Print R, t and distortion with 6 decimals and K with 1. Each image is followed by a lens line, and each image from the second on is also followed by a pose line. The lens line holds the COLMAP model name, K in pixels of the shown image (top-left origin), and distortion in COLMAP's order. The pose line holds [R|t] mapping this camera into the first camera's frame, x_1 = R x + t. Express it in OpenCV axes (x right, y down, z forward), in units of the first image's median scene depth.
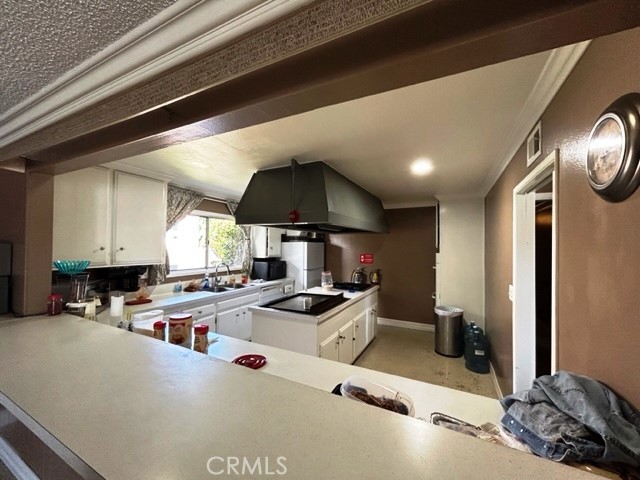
lens RADIAL K [[258.4, 0, 319.8], [0, 258.4, 238.5], [0, 0, 1]] dist [-0.001359, 0.000283]
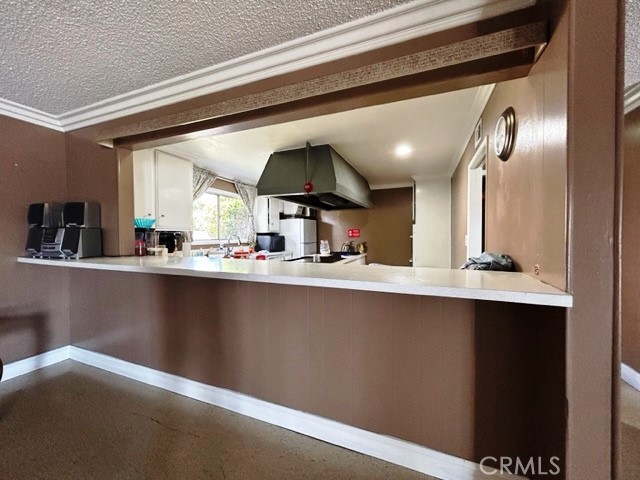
lens RADIAL K [[258.4, 0, 319.6], [0, 258.4, 241.3], [0, 0, 1]] dist [-0.001359, 0.000283]
pose [[0.996099, -0.016764, 0.086631, -0.096820], [0.012553, 0.998724, 0.048921, 0.071867], [-0.087340, -0.047643, 0.995039, -0.180293]]
